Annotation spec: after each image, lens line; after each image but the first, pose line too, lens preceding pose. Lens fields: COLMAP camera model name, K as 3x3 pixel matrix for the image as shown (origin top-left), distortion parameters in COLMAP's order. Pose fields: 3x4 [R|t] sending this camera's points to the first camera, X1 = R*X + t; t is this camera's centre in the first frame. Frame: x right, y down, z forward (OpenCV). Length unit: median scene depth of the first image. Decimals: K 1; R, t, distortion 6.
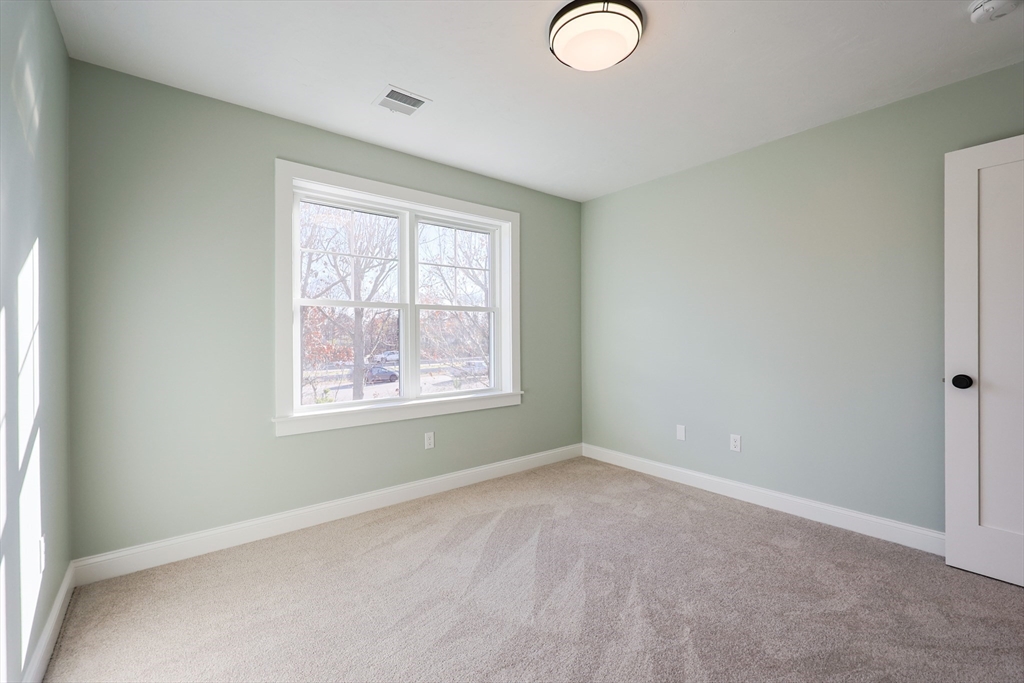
lens RADIAL K [[434.6, 0, 506.5], [0, 434.6, 330.5], [0, 0, 1]] dist [0.001629, 0.000222]
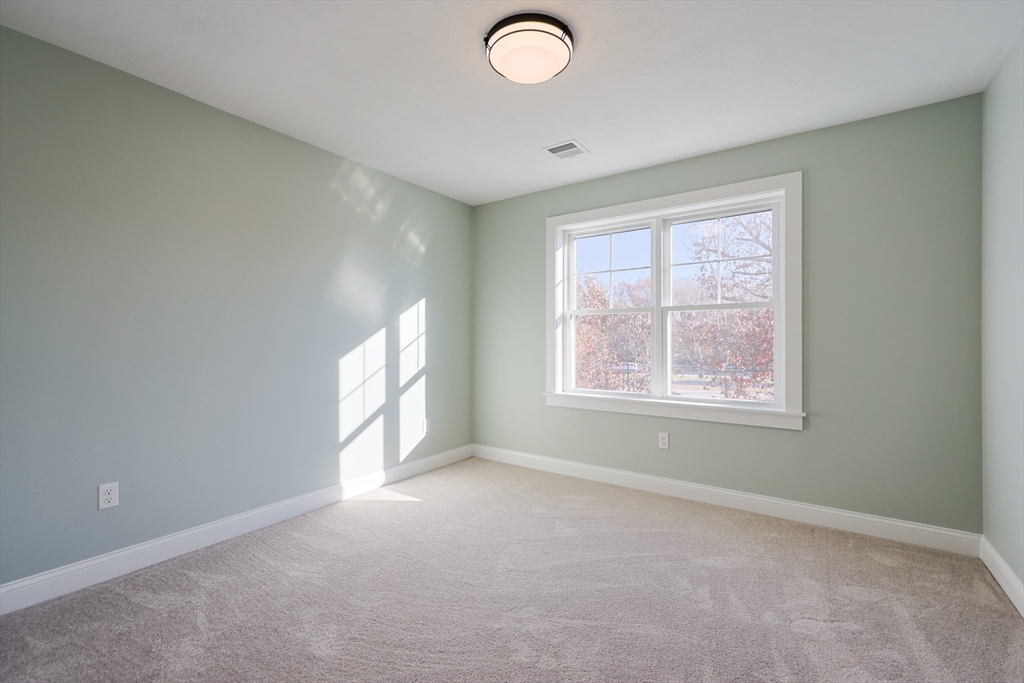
lens RADIAL K [[426.0, 0, 538.0], [0, 426.0, 334.5], [0, 0, 1]] dist [-0.002821, -0.000091]
pose [[0.302846, -0.021170, -0.952804, 0.673332], [0.003982, 0.999773, -0.020948, 0.025292], [0.953031, 0.002550, 0.302862, 0.413398]]
